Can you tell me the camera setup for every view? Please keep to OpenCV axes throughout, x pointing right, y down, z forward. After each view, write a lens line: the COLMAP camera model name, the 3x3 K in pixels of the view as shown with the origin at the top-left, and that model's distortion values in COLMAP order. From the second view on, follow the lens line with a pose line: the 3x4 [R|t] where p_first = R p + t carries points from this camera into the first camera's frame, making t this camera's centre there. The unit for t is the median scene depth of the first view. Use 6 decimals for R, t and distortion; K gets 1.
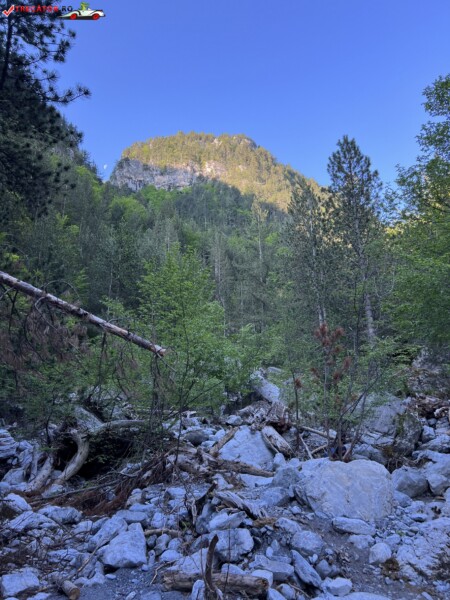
lens RADIAL K [[451.3, 0, 226.1], [0, 451.3, 298.2], [0, 0, 1]] dist [0.057383, -0.067681]
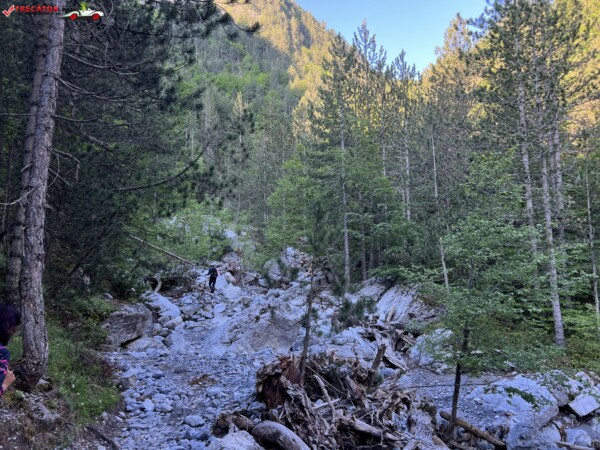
lens RADIAL K [[451.3, 0, 300.2], [0, 451.3, 226.2], [0, 0, 1]] dist [0.057383, -0.067681]
pose [[0.981659, 0.030461, 0.188198, 0.013756], [-0.070015, 0.975775, 0.207270, -0.433768], [-0.177326, -0.216645, 0.960011, -1.185928]]
